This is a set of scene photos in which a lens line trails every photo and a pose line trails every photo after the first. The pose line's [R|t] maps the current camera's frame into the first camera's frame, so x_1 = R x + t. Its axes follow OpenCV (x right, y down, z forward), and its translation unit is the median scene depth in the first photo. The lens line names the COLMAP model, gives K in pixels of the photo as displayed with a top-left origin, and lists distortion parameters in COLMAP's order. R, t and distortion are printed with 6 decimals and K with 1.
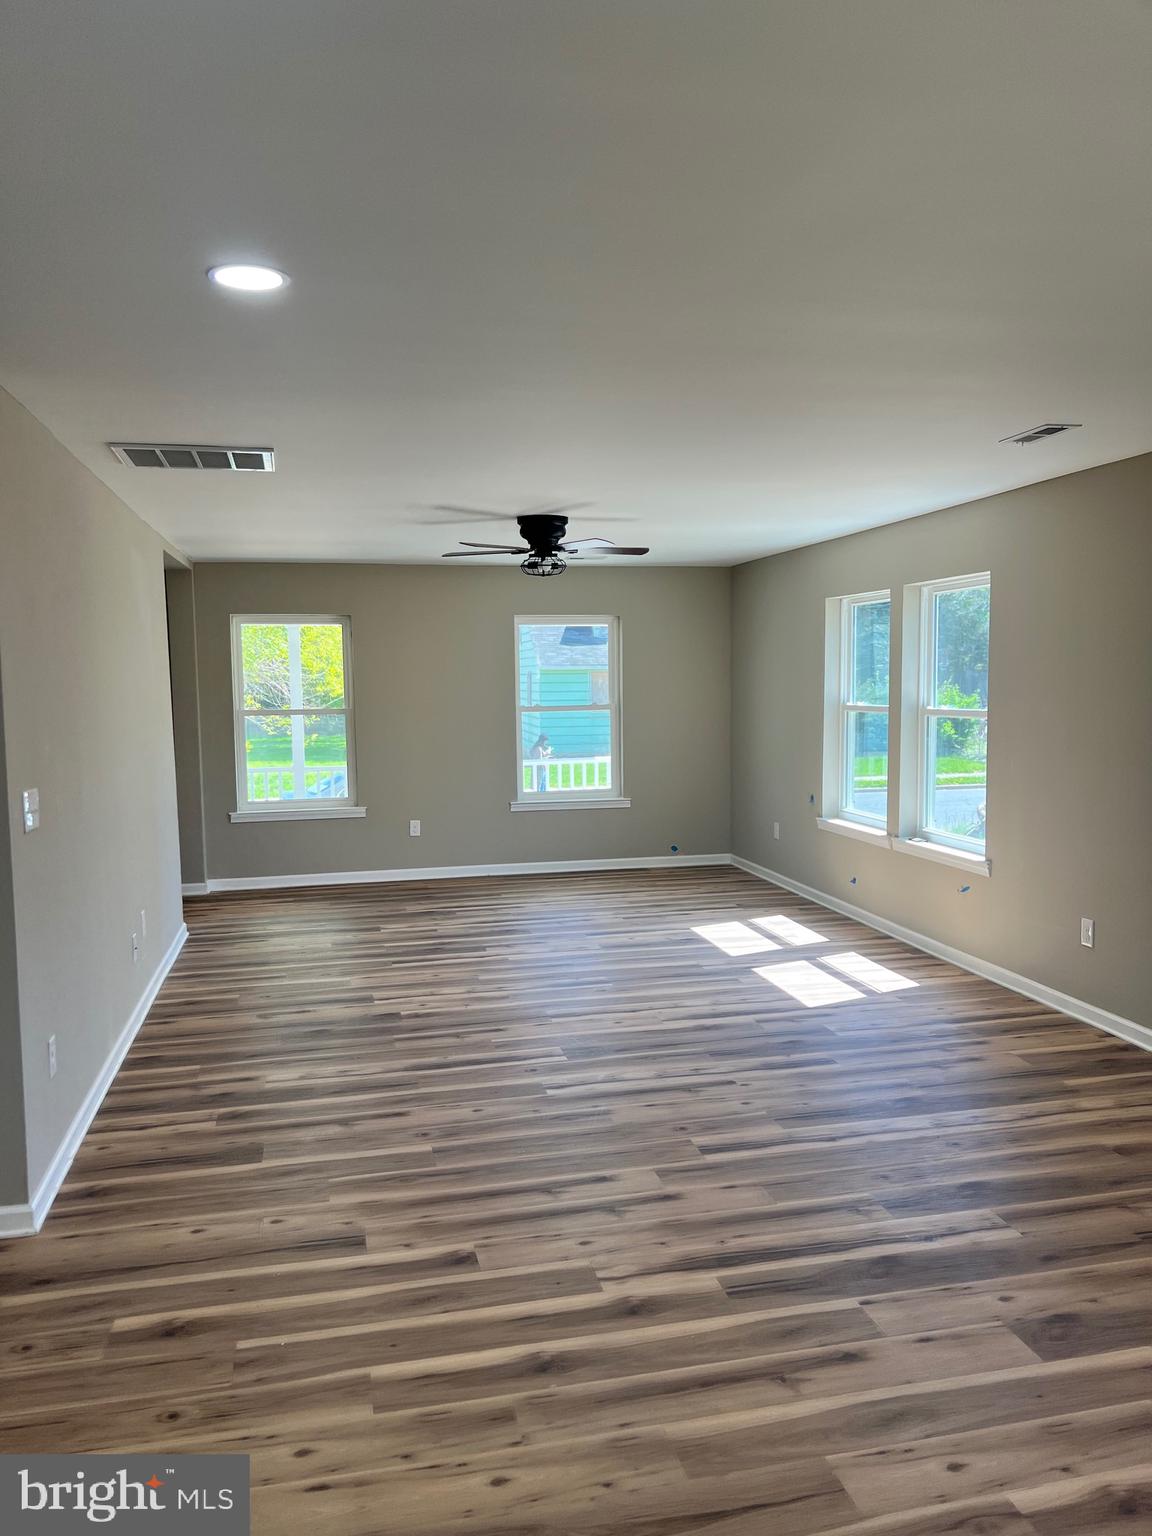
lens RADIAL K [[1163.3, 0, 572.1], [0, 1163.3, 755.9], [0, 0, 1]] dist [0.039330, -0.042443]
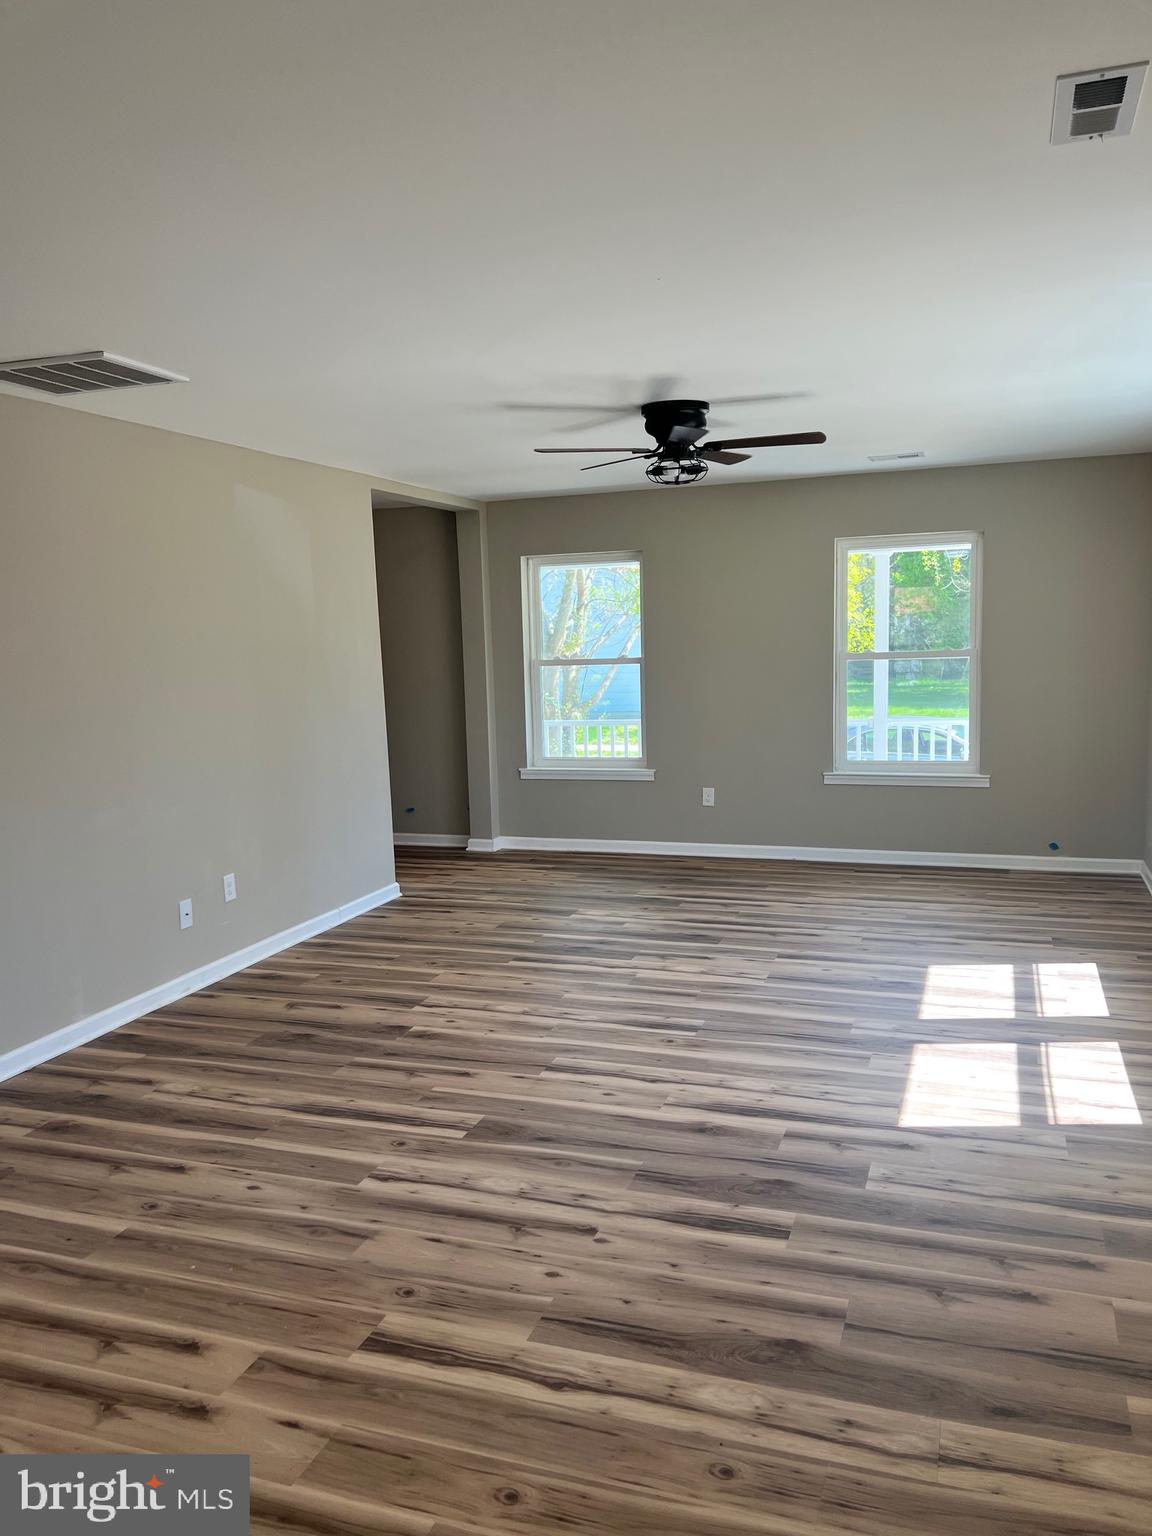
lens RADIAL K [[1163.3, 0, 573.8], [0, 1163.3, 776.6], [0, 0, 1]] dist [0.039330, -0.042443]
pose [[0.848469, 0.055940, -0.526281, 0.375150], [-0.020740, 0.997149, 0.072554, -0.021633], [0.528839, -0.050645, 0.847210, 0.358516]]
